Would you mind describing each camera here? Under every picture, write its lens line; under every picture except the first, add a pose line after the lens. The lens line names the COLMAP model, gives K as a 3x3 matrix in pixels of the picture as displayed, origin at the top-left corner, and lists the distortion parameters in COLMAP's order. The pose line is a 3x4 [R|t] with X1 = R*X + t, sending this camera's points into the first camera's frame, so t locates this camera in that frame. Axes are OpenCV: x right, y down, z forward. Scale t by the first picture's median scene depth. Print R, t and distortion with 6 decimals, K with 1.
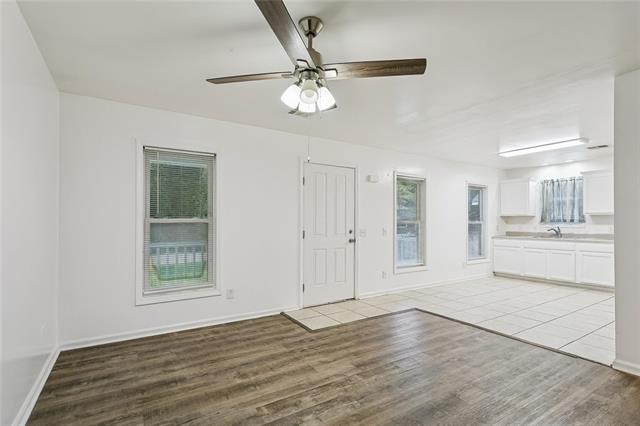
lens RADIAL K [[307.8, 0, 319.3], [0, 307.8, 218.2], [0, 0, 1]] dist [-0.001644, -0.000422]
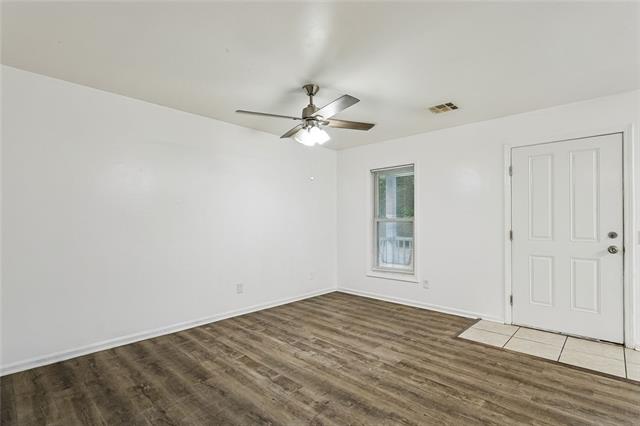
lens RADIAL K [[307.8, 0, 318.3], [0, 307.8, 215.6], [0, 0, 1]] dist [-0.001644, -0.000422]
pose [[0.243600, -0.020698, -0.969655, 0.845193], [0.013652, 0.999746, -0.017911, 0.009467], [0.969780, -0.008875, 0.243820, 0.398662]]
